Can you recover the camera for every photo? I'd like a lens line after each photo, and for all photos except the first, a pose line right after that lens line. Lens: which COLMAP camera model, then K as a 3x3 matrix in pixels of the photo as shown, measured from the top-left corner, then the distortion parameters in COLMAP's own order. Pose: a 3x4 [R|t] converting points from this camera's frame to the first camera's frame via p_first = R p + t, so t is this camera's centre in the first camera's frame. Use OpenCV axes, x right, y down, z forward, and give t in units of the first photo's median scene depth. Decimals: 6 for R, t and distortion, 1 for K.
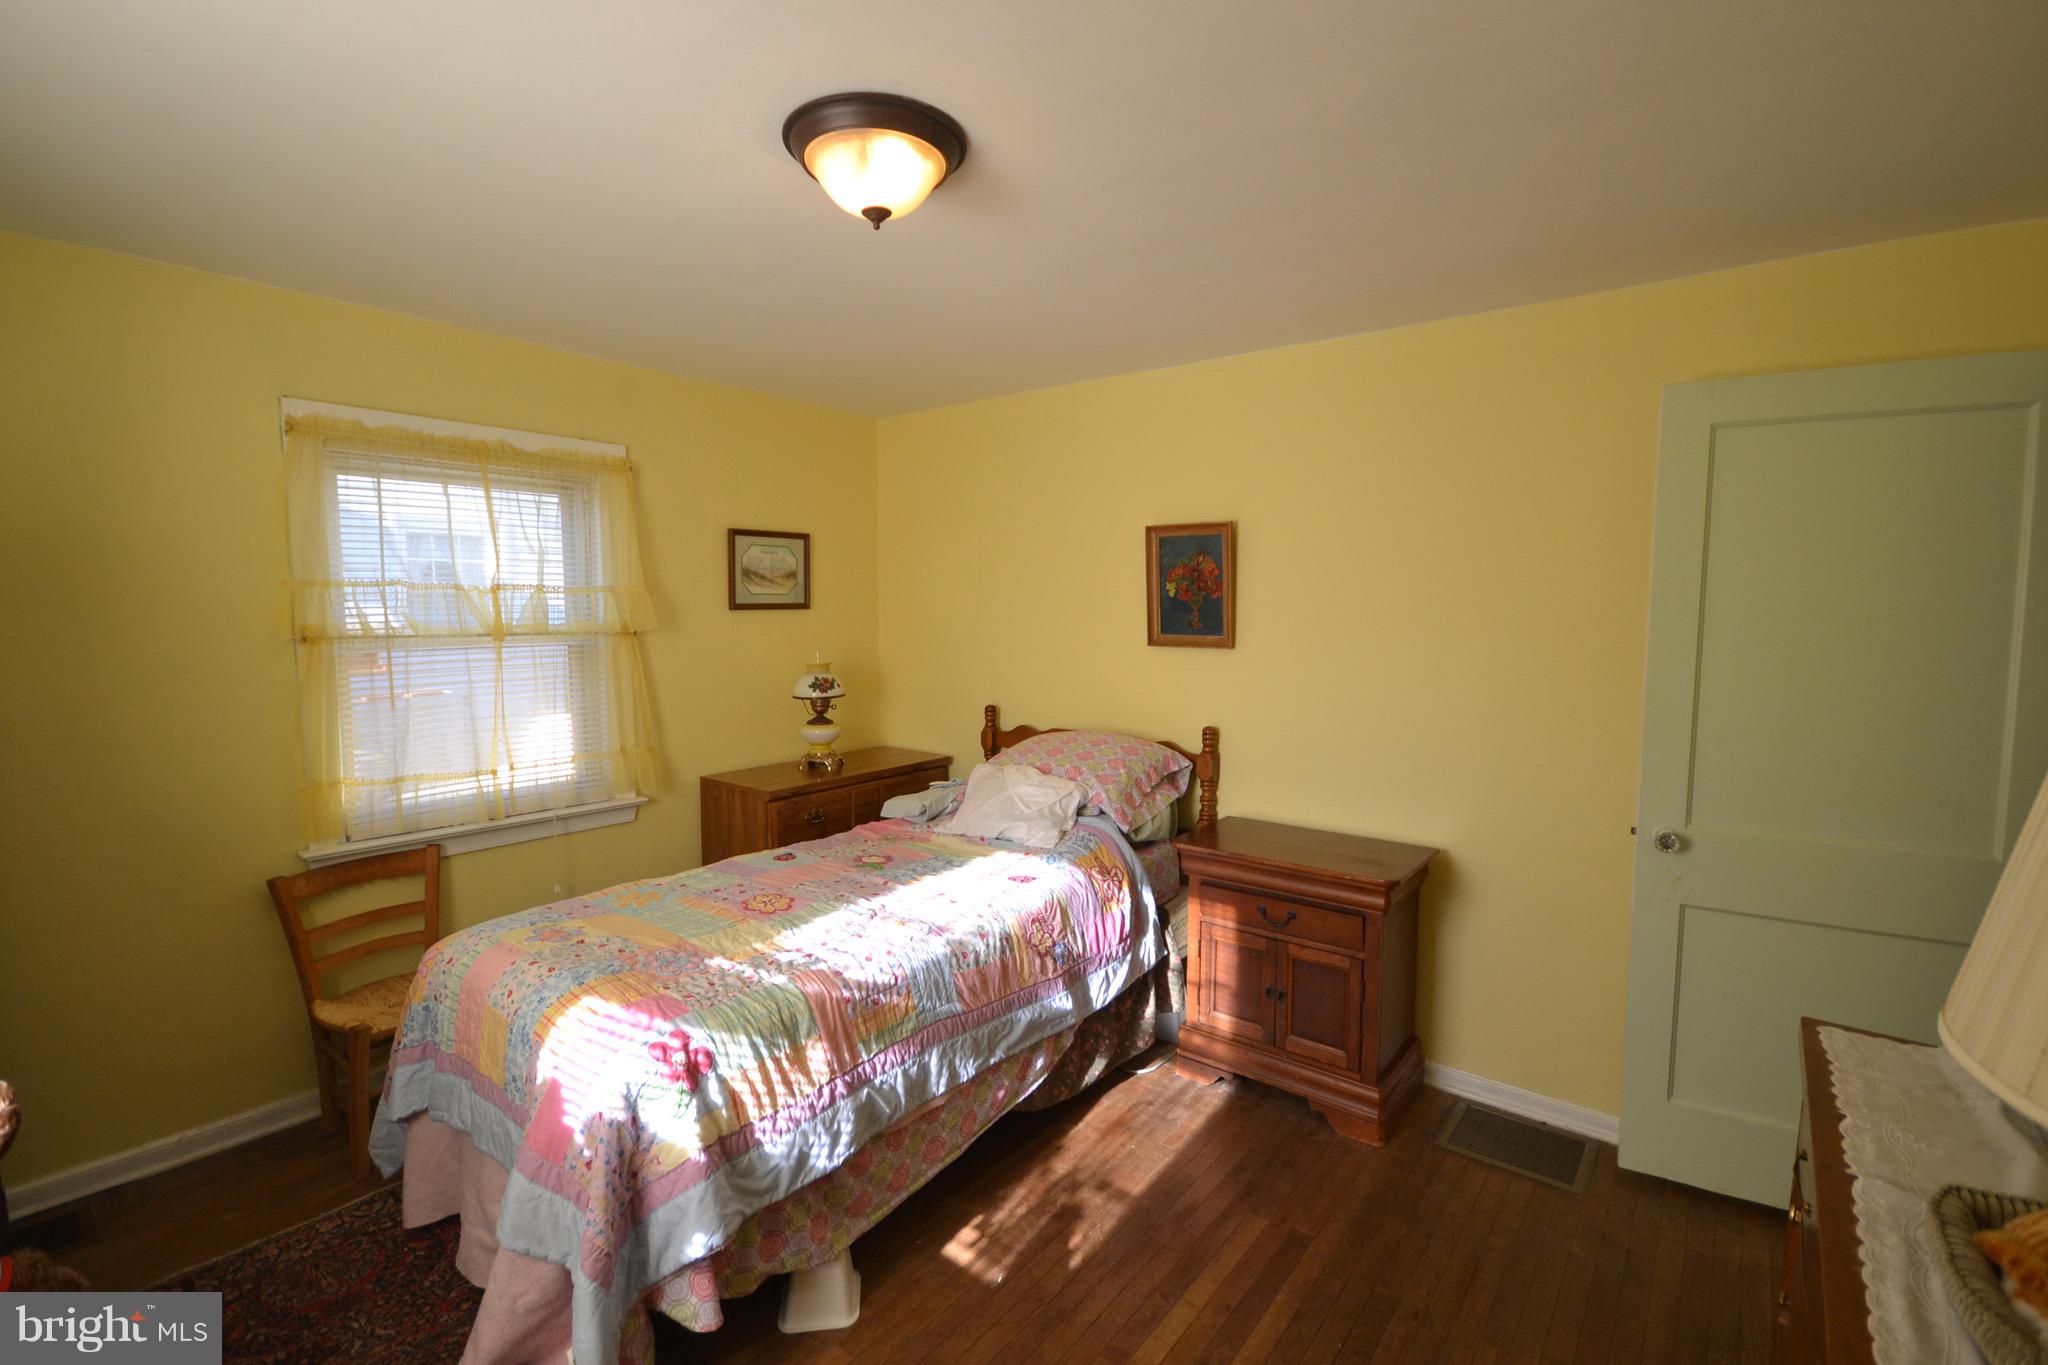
lens RADIAL K [[918.2, 0, 1008.8], [0, 918.2, 673.9], [0, 0, 1]] dist [-0.001283, -0.007381]
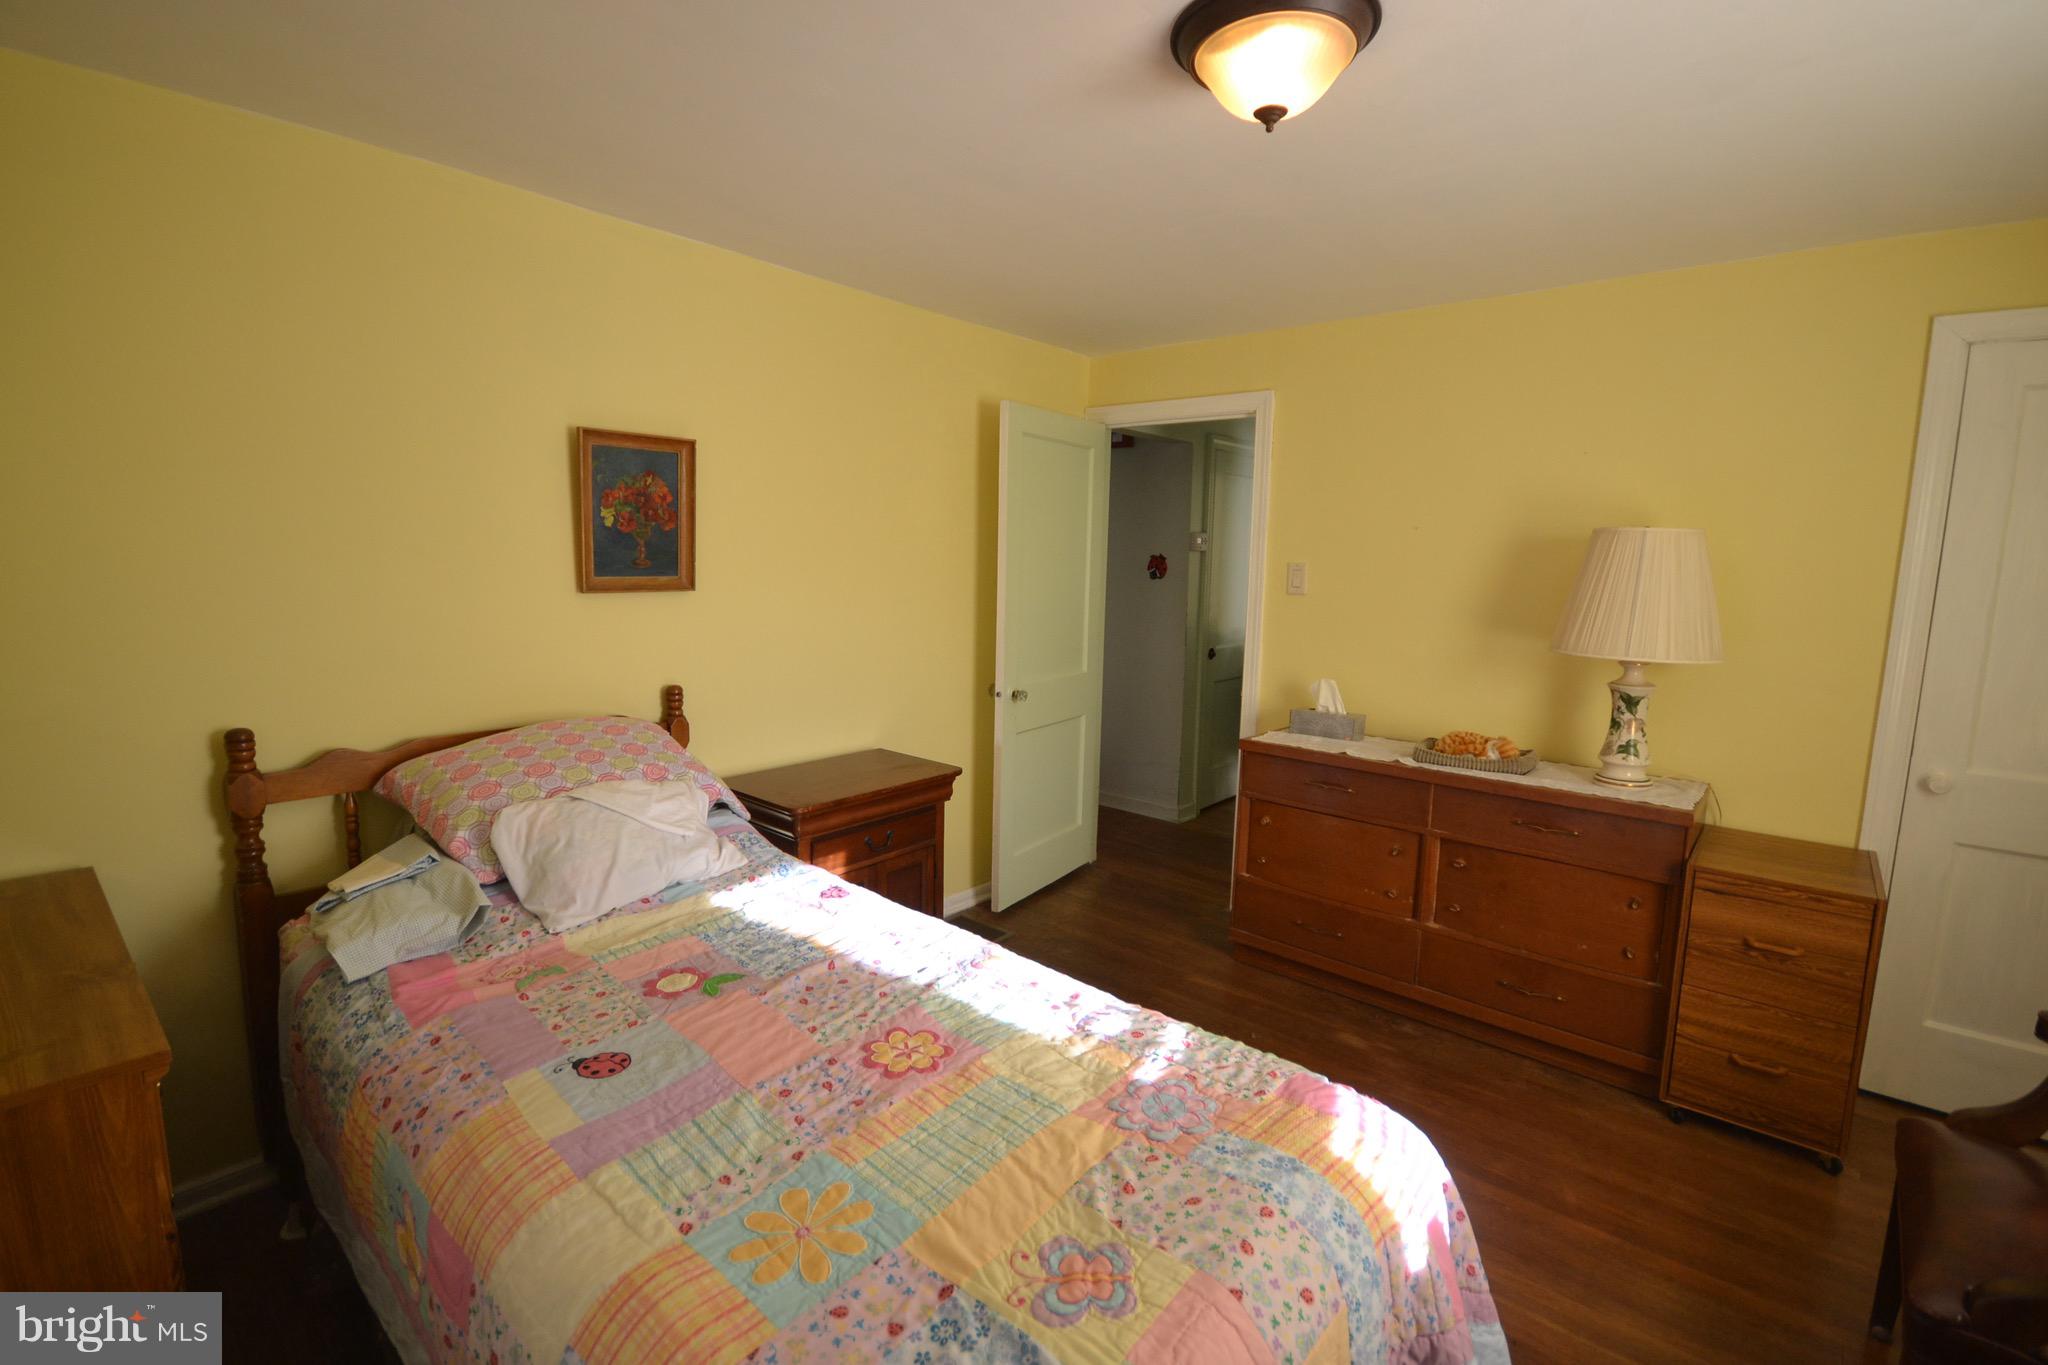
lens RADIAL K [[918.2, 0, 1008.8], [0, 918.2, 673.9], [0, 0, 1]] dist [-0.001283, -0.007381]
pose [[0.034752, -0.137091, 0.989949, -0.604778], [0.056787, 0.989217, 0.134997, -0.049026], [-0.997781, 0.051524, 0.042162, 0.670115]]
